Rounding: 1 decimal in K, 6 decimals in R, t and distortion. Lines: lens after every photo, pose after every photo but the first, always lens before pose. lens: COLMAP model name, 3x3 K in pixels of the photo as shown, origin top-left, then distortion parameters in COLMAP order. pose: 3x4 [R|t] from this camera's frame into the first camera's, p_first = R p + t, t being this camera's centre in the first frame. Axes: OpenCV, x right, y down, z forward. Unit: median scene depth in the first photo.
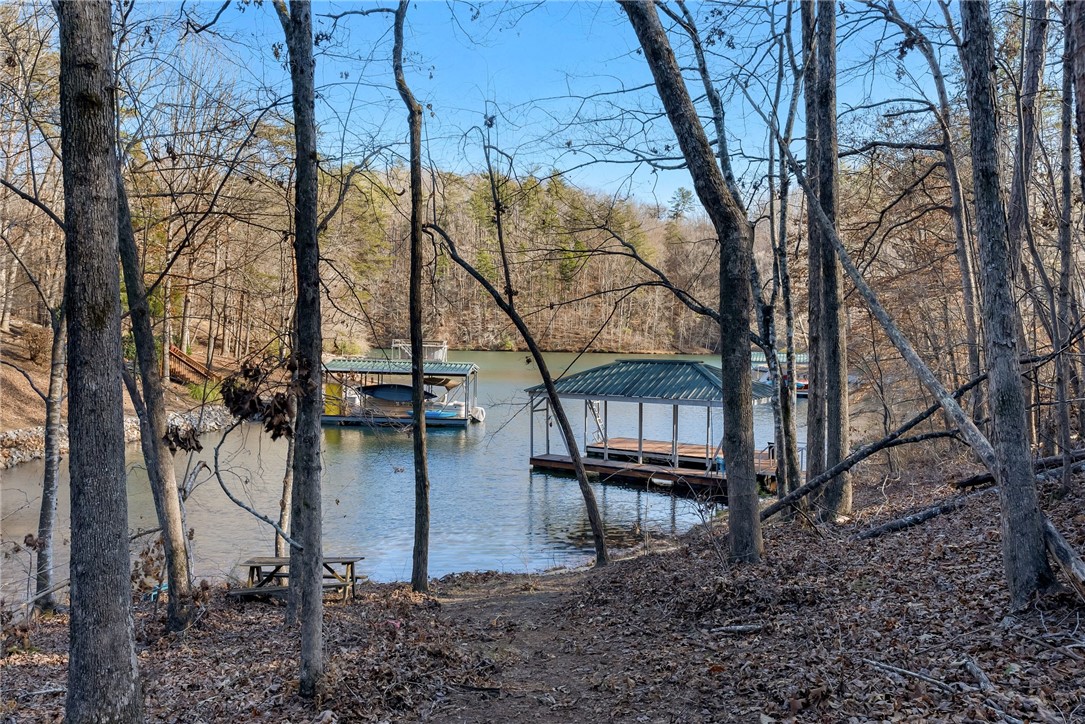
lens RADIAL K [[793.9, 0, 584.1], [0, 793.9, 360.5], [0, 0, 1]] dist [0.000183, 0.002373]
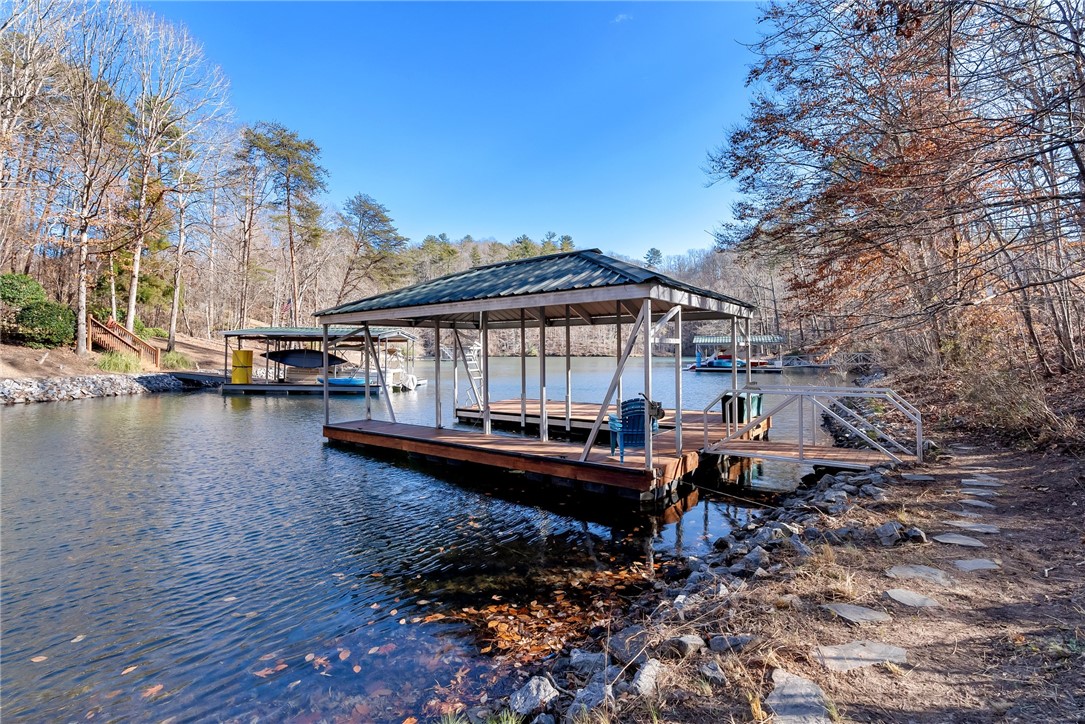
lens RADIAL K [[497.4, 0, 566.4], [0, 497.4, 329.1], [0, 0, 1]] dist [-0.001593, -0.000122]
pose [[0.997851, -0.022846, -0.061418, 0.100405], [0.017870, 0.996605, -0.080372, 0.056878], [0.063045, 0.079102, 0.994871, 0.430109]]
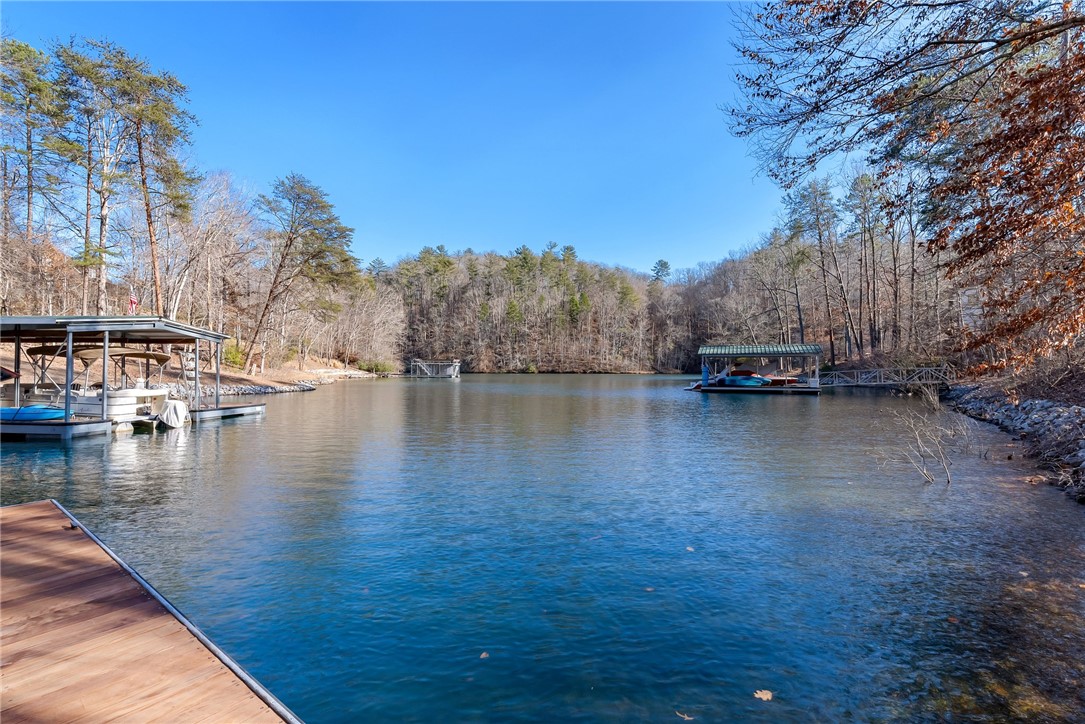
lens RADIAL K [[493.7, 0, 562.7], [0, 493.7, 361.3], [0, 0, 1]] dist [0.000299, 0.000050]
pose [[0.995770, -0.019409, -0.089802, 0.163207], [0.014858, 0.998584, -0.051076, 0.054477], [0.090666, 0.049526, 0.994649, 0.720317]]
